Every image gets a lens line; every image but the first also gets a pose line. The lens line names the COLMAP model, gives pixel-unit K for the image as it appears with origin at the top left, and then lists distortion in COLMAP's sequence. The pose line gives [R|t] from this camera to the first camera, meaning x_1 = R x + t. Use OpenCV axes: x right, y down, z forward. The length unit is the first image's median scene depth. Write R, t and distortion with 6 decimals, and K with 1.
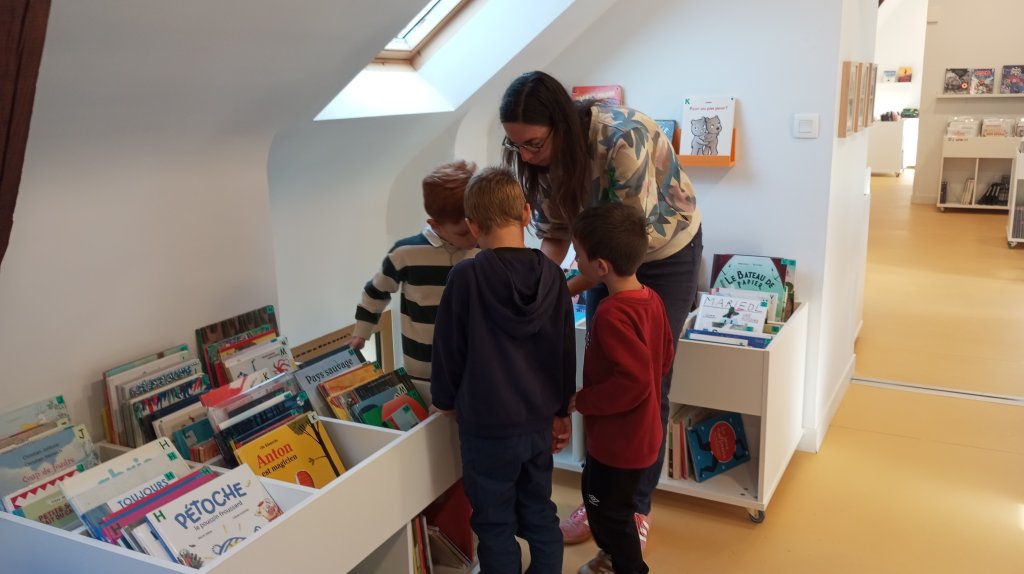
lens RADIAL K [[858.7, 0, 511.7], [0, 858.7, 286.9], [0, 0, 1]] dist [0.031297, -0.003232]
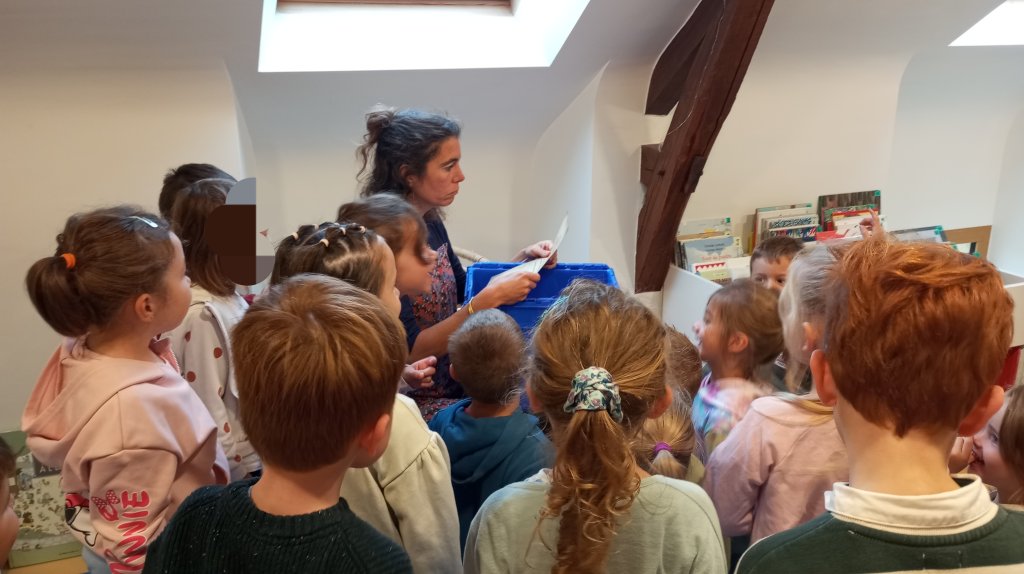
lens RADIAL K [[858.7, 0, 510.5], [0, 858.7, 286.6], [0, 0, 1]] dist [0.031297, -0.003232]
pose [[0.763162, 0.215515, -0.609210, 0.146168], [-0.169010, 0.976500, 0.133727, 0.098010], [0.623714, 0.000907, 0.781652, -0.439025]]
